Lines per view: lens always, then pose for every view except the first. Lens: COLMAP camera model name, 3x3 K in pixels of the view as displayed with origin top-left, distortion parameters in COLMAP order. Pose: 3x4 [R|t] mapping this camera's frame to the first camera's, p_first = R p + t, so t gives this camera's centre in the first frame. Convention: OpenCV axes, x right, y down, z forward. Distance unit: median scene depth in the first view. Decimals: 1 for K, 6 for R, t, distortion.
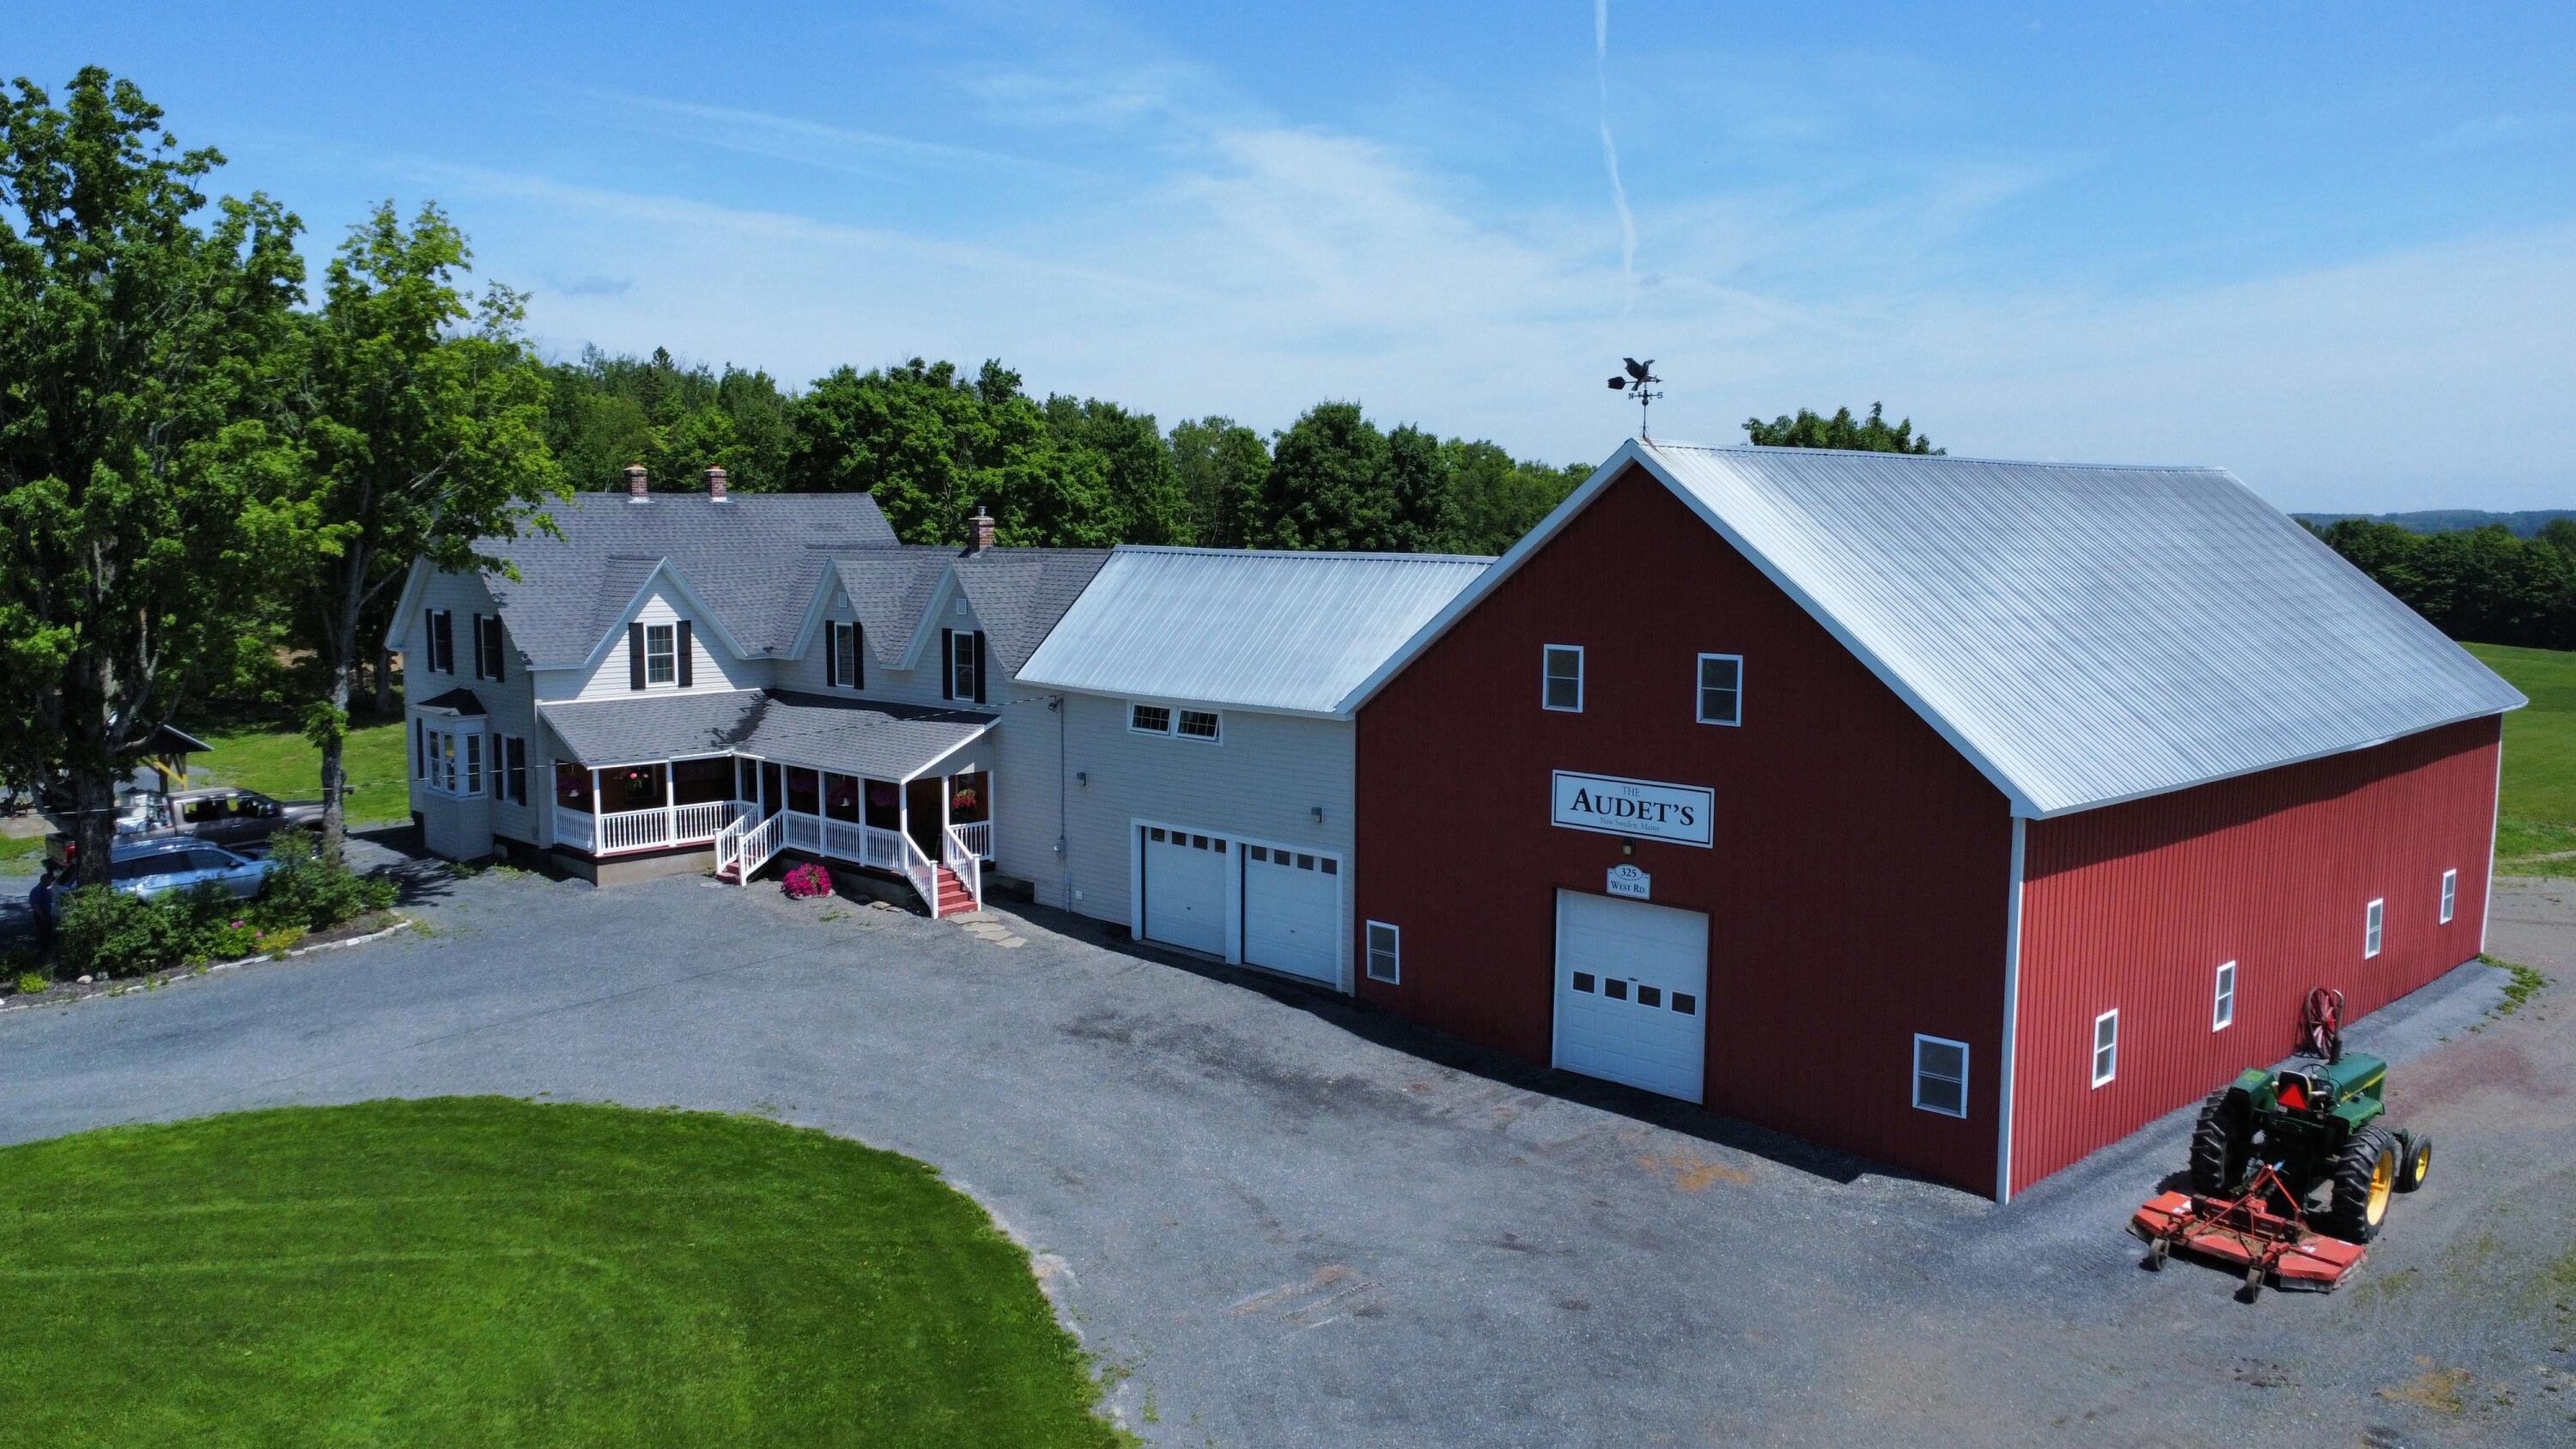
lens RADIAL K [[1913.3, 0, 1278.5], [0, 1913.3, 725.7], [0, 0, 1]] dist [0.011131, 0.002914]
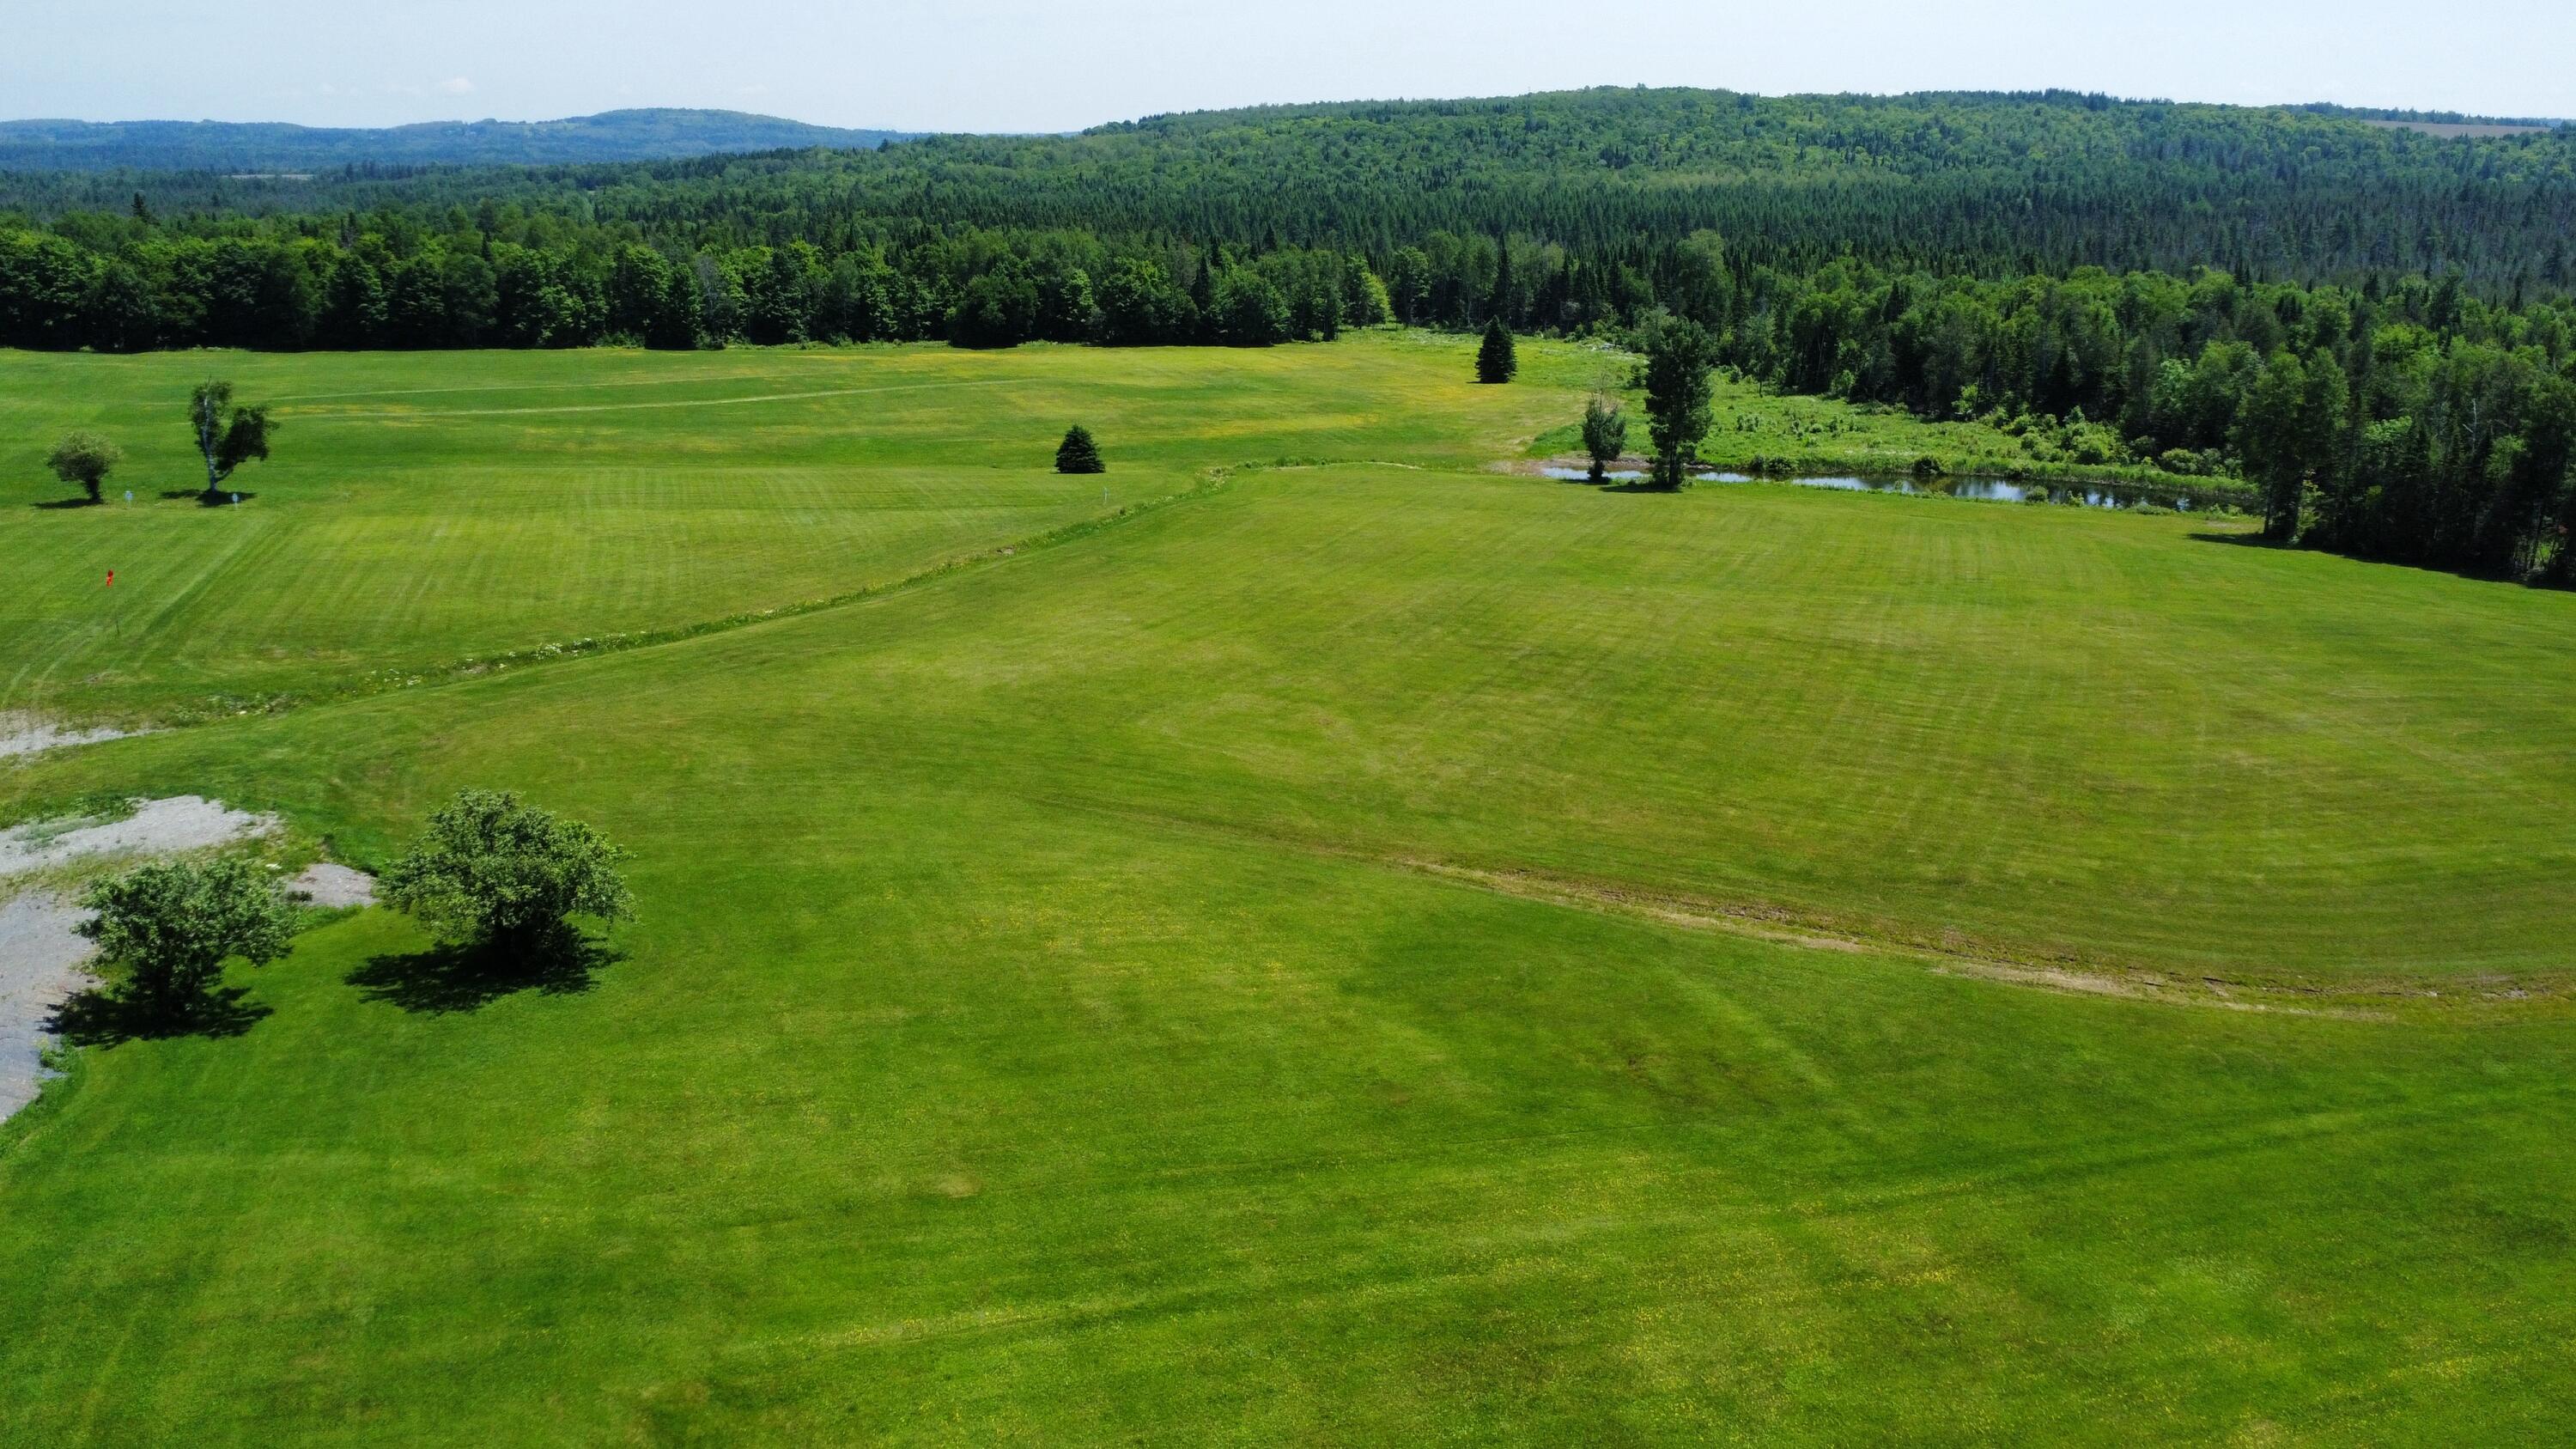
lens RADIAL K [[1913.3, 0, 1280.0], [0, 1913.3, 723.7], [0, 0, 1]] dist [0.011131, 0.002914]
pose [[0.462061, -0.261960, 0.847276, 0.233809], [0.092544, 0.964405, 0.247706, -0.344569], [-0.882006, -0.036045, 0.469857, -0.466206]]
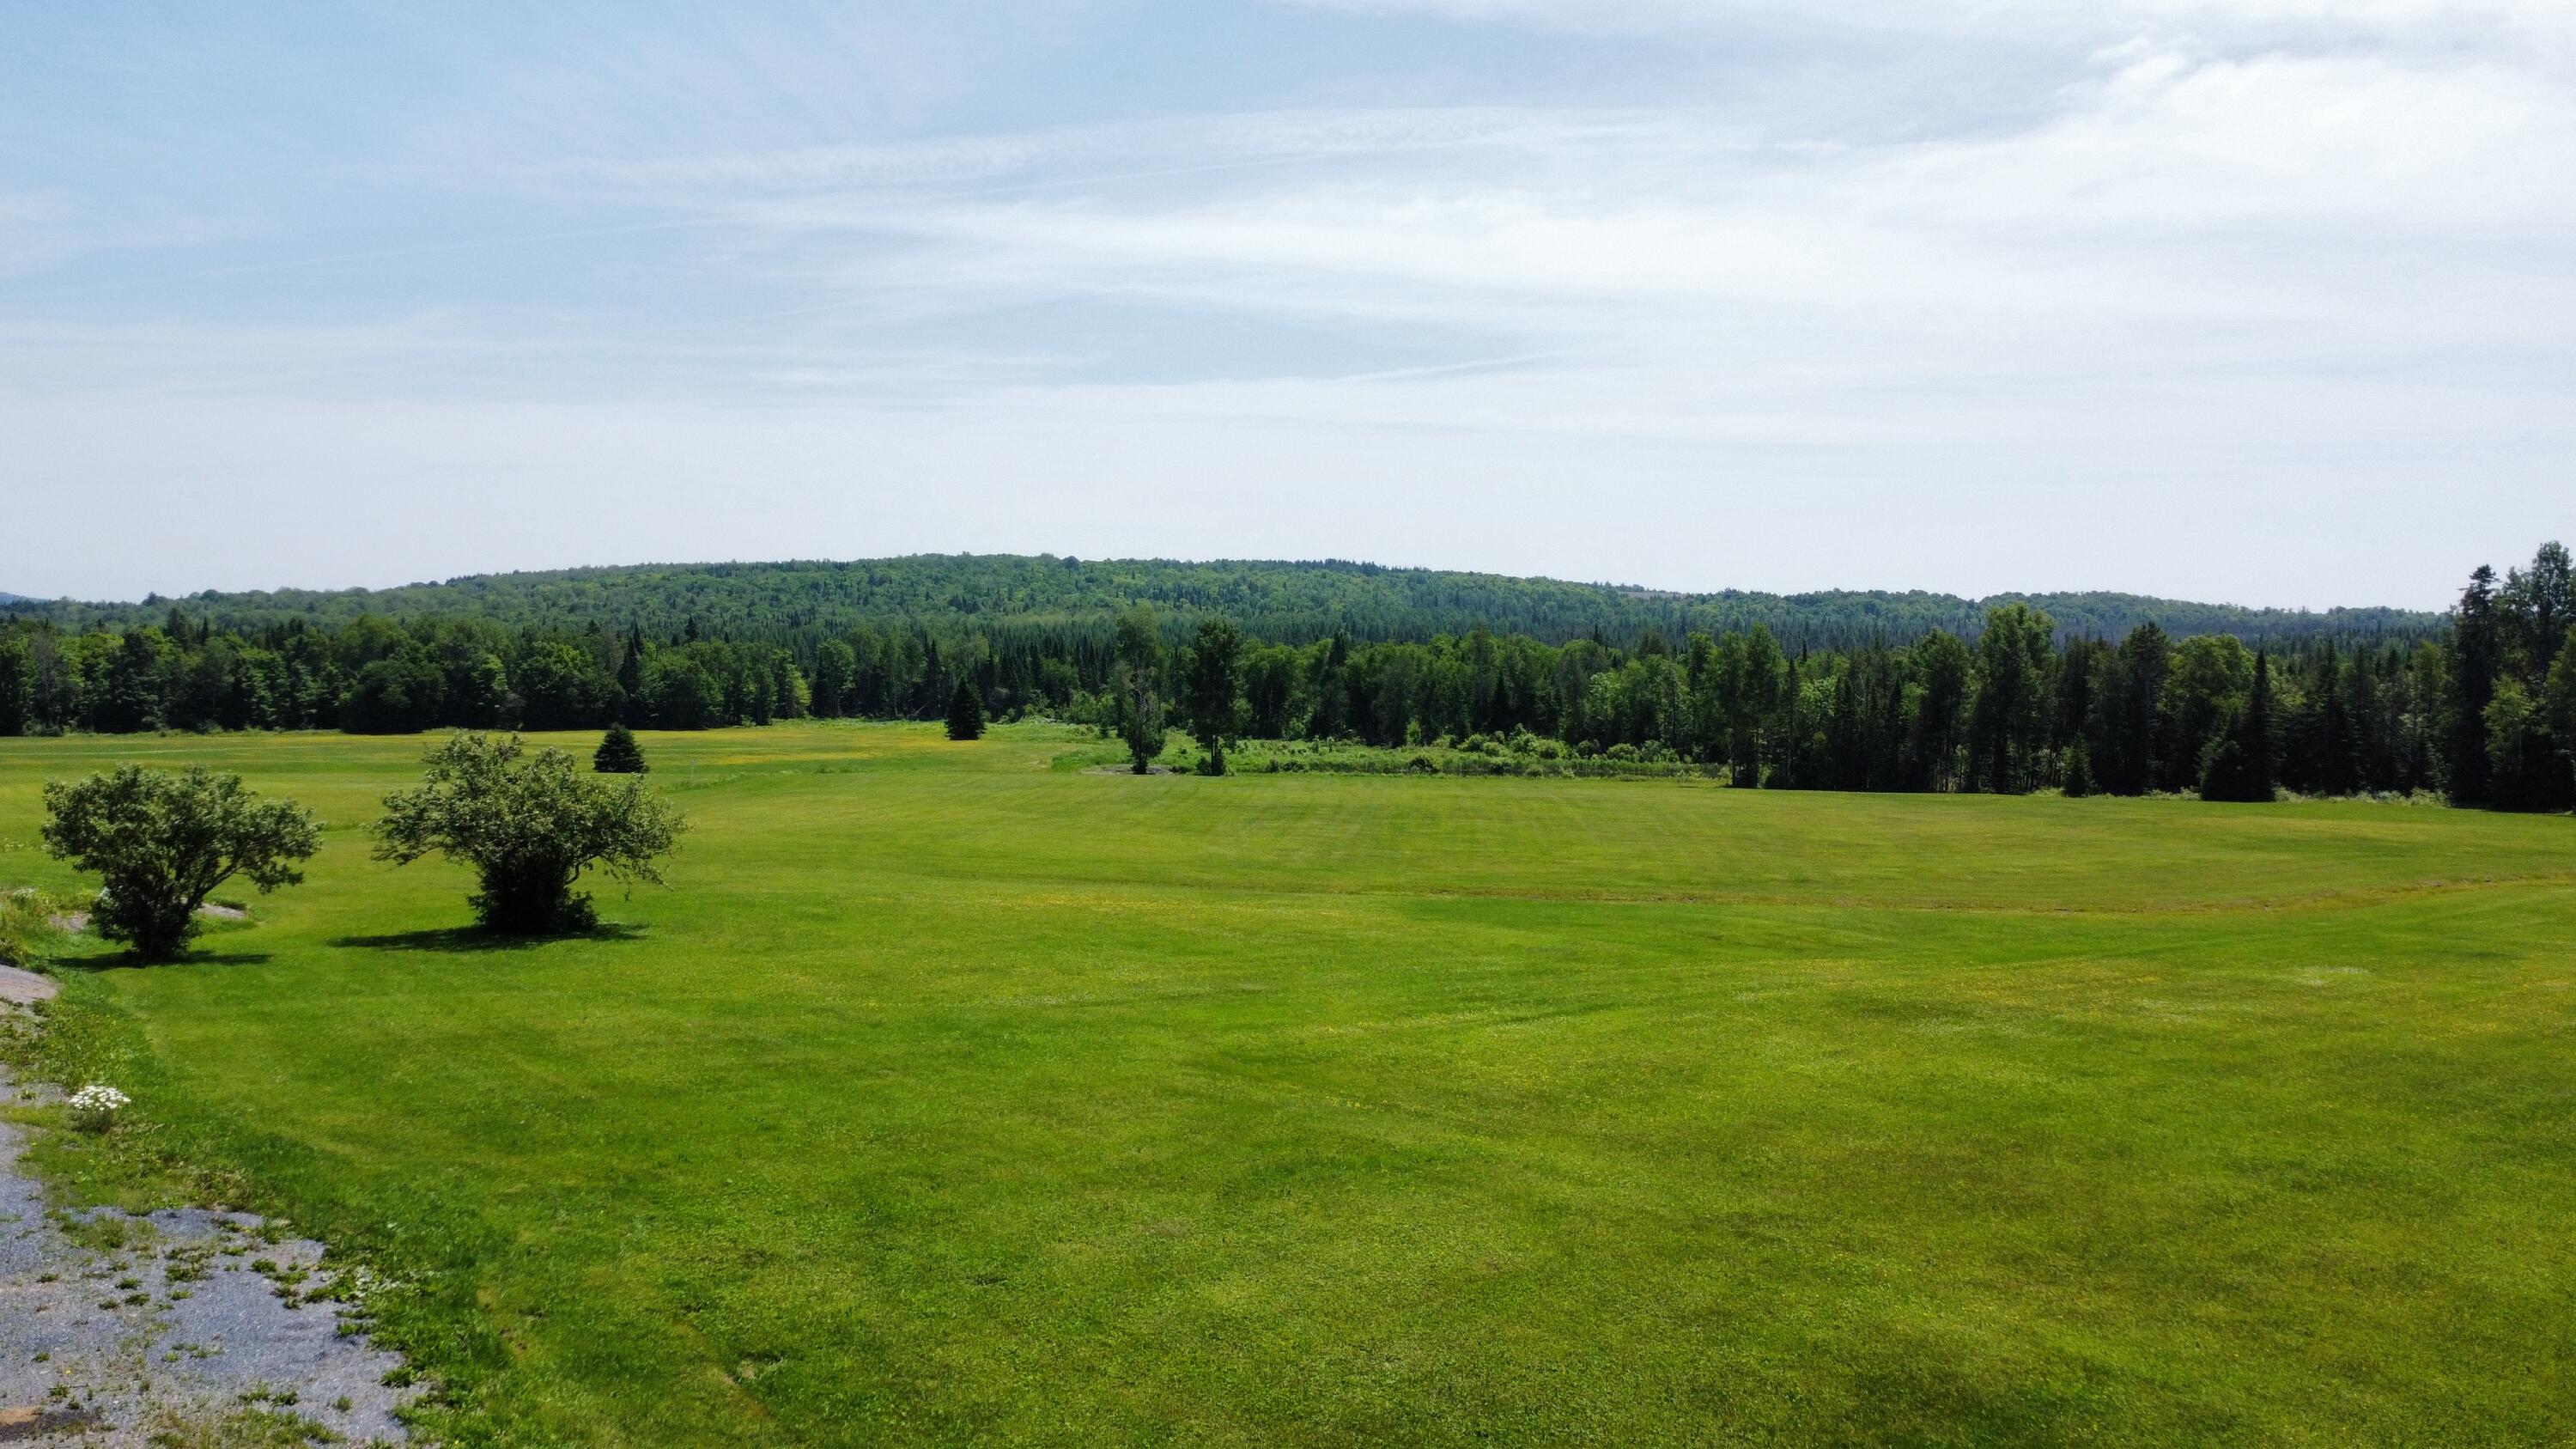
lens RADIAL K [[1913.3, 0, 1280.2], [0, 1913.3, 735.7], [0, 0, 1]] dist [0.011131, 0.002914]
pose [[0.128372, -0.063233, 0.989708, -0.042358], [0.102648, 0.993452, 0.050158, 0.070543], [-0.986400, 0.095153, 0.134022, 0.175583]]
